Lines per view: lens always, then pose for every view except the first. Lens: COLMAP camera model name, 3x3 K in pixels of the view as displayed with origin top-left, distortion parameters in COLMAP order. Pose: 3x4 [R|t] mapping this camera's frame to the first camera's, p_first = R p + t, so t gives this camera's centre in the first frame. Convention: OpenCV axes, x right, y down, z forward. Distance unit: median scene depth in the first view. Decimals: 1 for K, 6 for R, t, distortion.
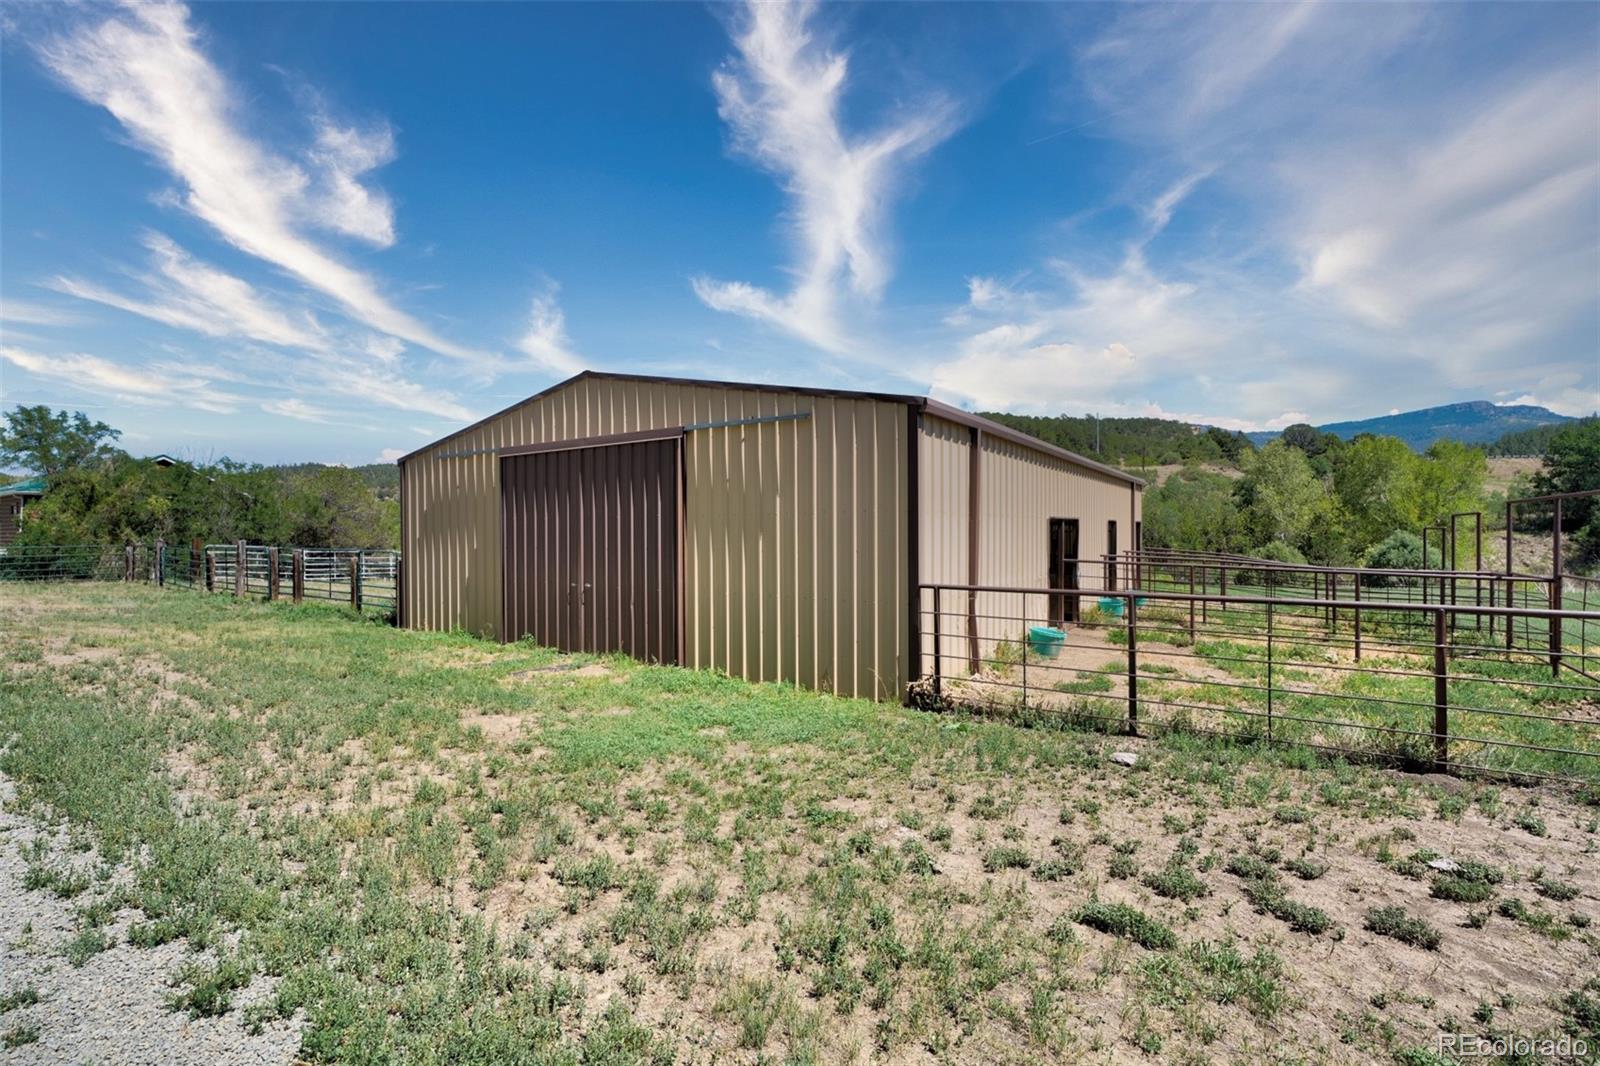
lens RADIAL K [[693.4, 0, 800.8], [0, 693.4, 542.2], [0, 0, 1]] dist [0.001460, -0.000212]
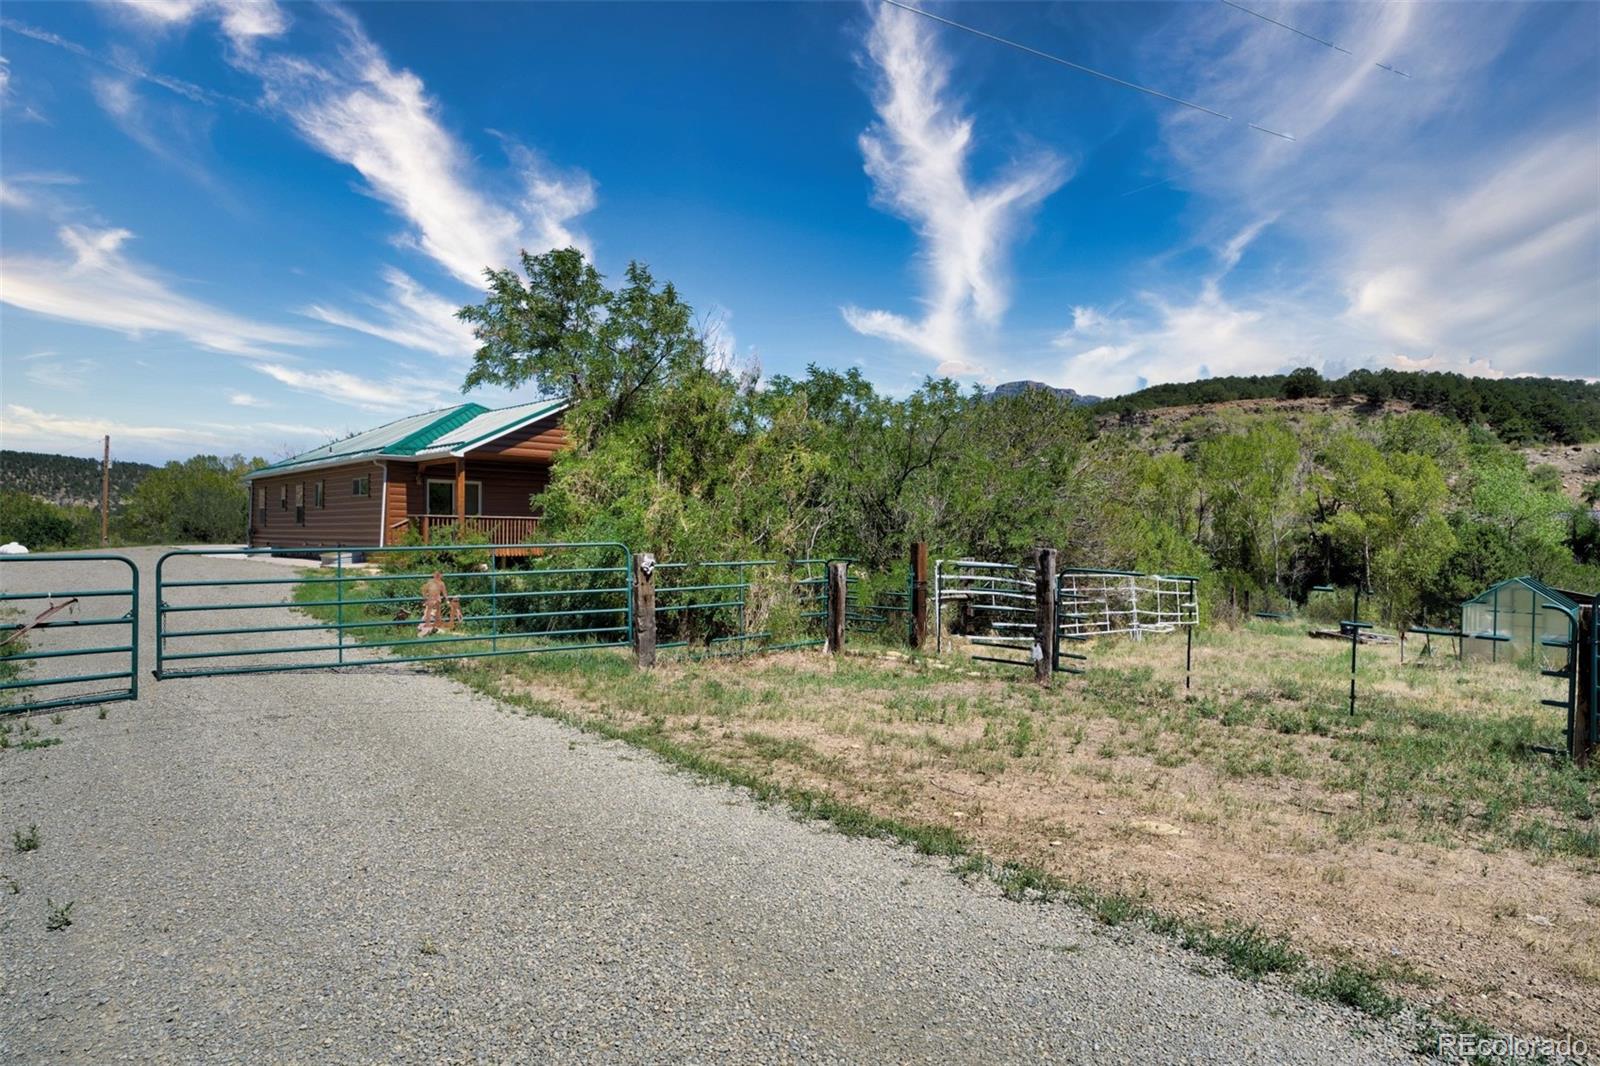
lens RADIAL K [[857.2, 0, 801.6], [0, 857.2, 529.6], [0, 0, 1]] dist [0.001471, 0.001021]
pose [[0.982906, -0.000908, -0.184106, 0.049271], [0.001712, 0.999990, 0.004208, -0.003662], [0.184100, -0.004451, 0.982897, -0.496473]]
